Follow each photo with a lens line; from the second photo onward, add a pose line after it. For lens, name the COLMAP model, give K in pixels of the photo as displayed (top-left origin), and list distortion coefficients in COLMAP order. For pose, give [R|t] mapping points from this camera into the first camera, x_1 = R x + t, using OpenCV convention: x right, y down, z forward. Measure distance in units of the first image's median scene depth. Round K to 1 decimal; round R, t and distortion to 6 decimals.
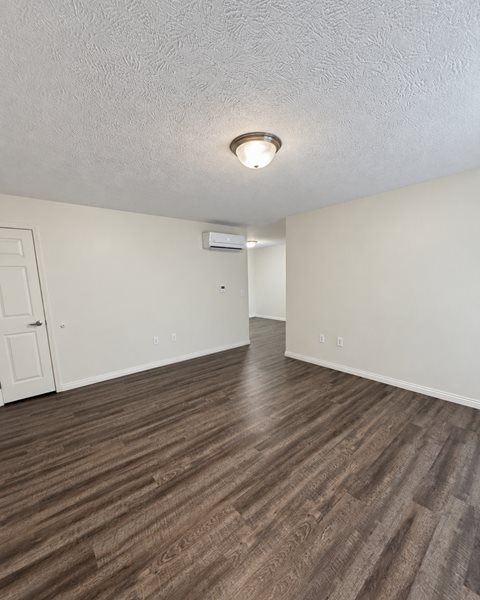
lens RADIAL K [[257.4, 0, 239.9], [0, 257.4, 319.4], [0, 0, 1]] dist [-0.001576, -0.000466]
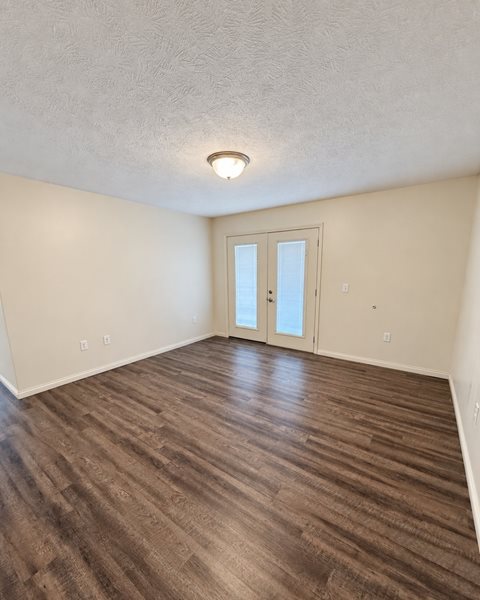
lens RADIAL K [[257.4, 0, 239.9], [0, 257.4, 319.4], [0, 0, 1]] dist [-0.001576, -0.000466]
pose [[-0.242965, -0.160711, 0.956630, -1.144836], [0.175615, 0.962597, 0.206316, -0.176056], [-0.954006, 0.218126, -0.205654, 1.253753]]
